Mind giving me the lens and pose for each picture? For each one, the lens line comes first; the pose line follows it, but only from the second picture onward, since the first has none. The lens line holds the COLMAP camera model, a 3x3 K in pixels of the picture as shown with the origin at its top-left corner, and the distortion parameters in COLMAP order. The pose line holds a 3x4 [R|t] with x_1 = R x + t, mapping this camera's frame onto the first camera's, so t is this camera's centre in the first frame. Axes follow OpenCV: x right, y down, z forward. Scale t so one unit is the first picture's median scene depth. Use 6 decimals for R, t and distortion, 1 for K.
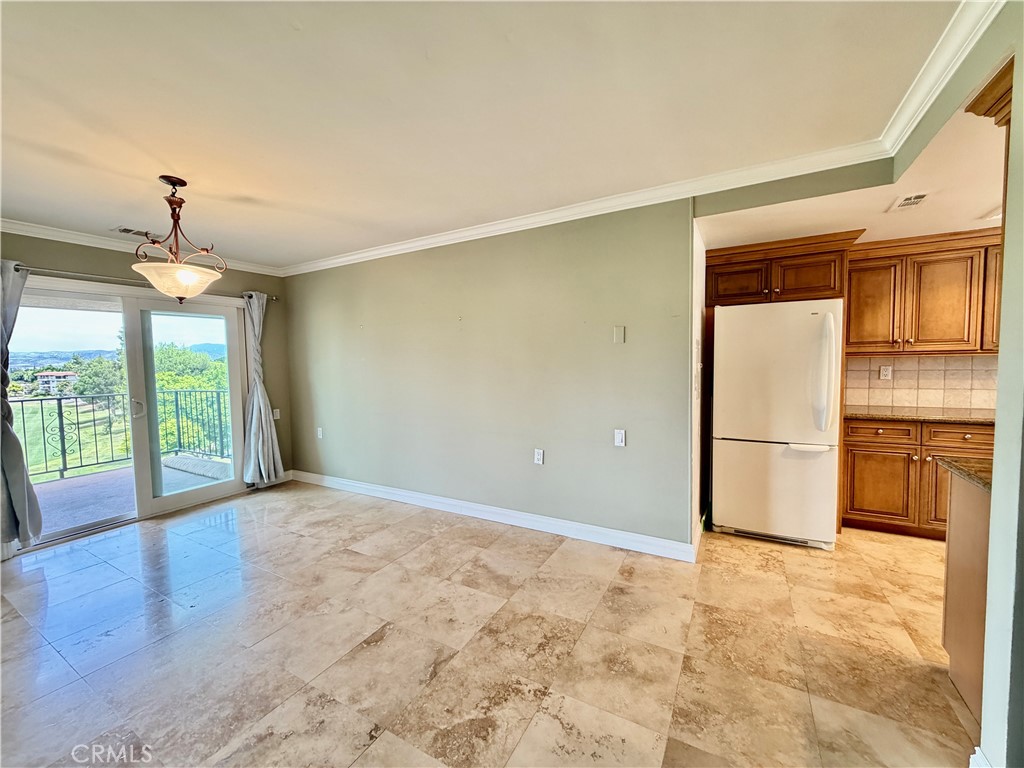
lens RADIAL K [[409.3, 0, 509.0], [0, 409.3, 384.3], [0, 0, 1]] dist [-0.001211, 0.000683]
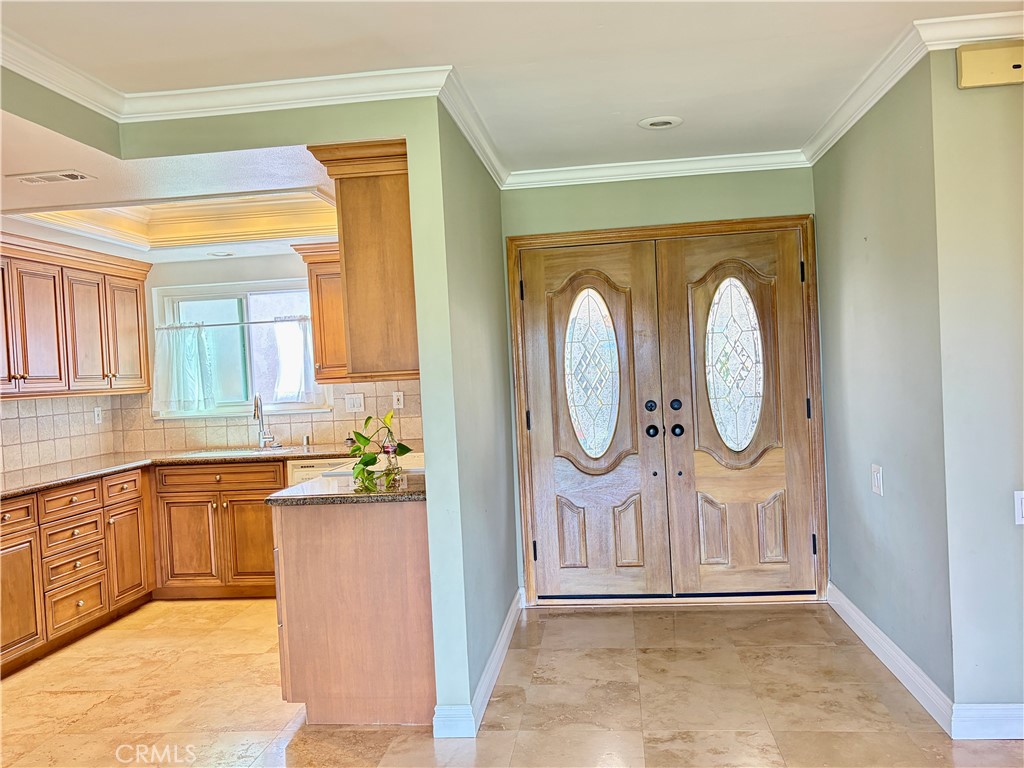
lens RADIAL K [[846.2, 0, 517.3], [0, 846.2, 391.0], [0, 0, 1]] dist [0.030585, -0.022474]
pose [[-0.396108, 0.017044, 0.918046, -0.564321], [0.112659, 0.993176, 0.030170, -0.031490], [-0.911266, 0.115377, -0.395325, 0.760965]]
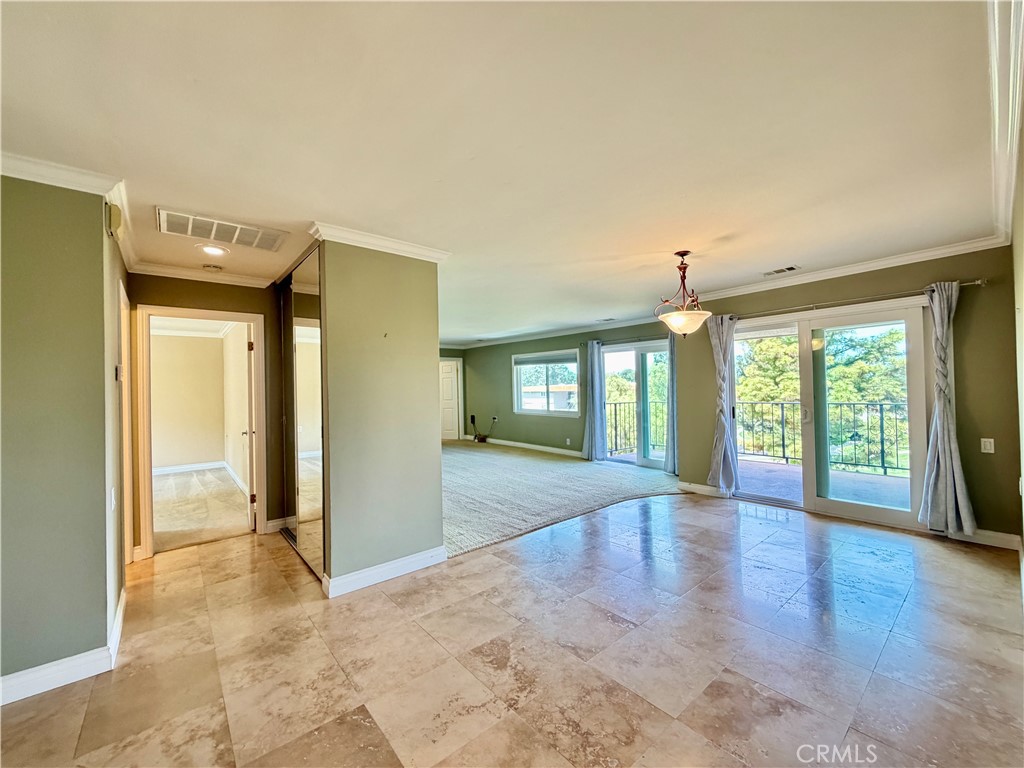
lens RADIAL K [[409.3, 0, 508.1], [0, 409.3, 384.1], [0, 0, 1]] dist [-0.001211, 0.000683]
pose [[-0.352829, 0.019295, -0.935489, 0.627304], [-0.022740, 0.999315, 0.029189, -0.056551], [0.935412, 0.031571, -0.352148, 0.798430]]
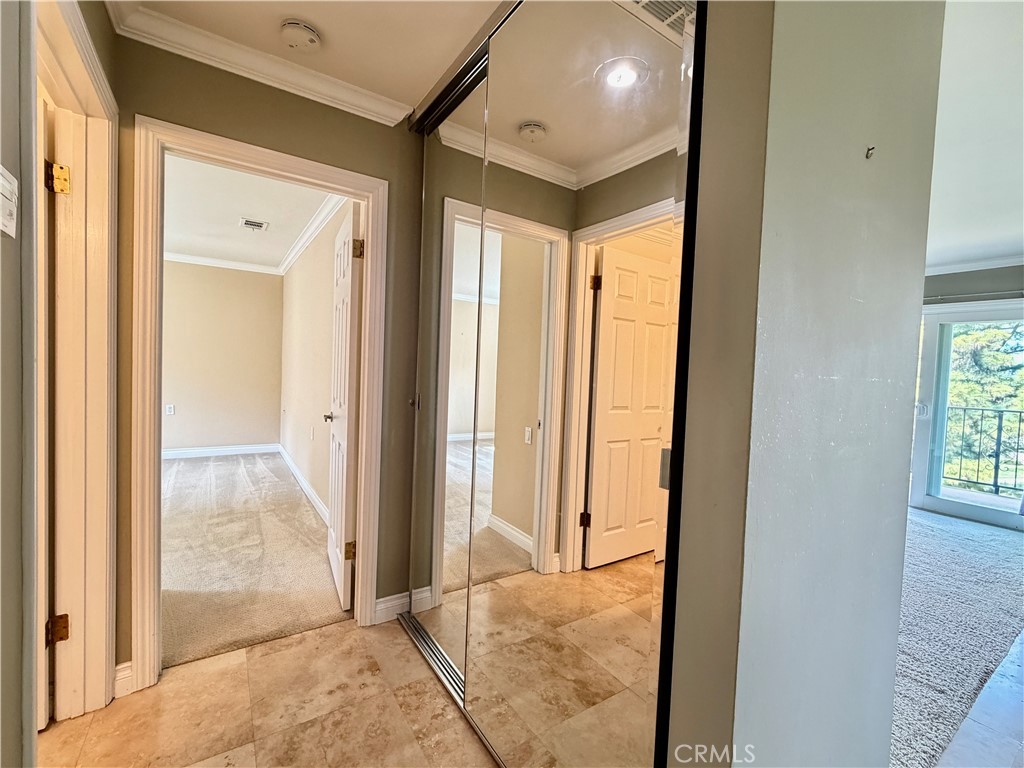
lens RADIAL K [[435.1, 0, 512.8], [0, 435.1, 384.0], [0, 0, 1]] dist [-0.001184, 0.000505]
pose [[-0.444520, 0.033210, -0.895153, 0.169747], [-0.079413, 0.993917, 0.076310, 0.027862], [0.892242, 0.105008, -0.439178, 0.045296]]
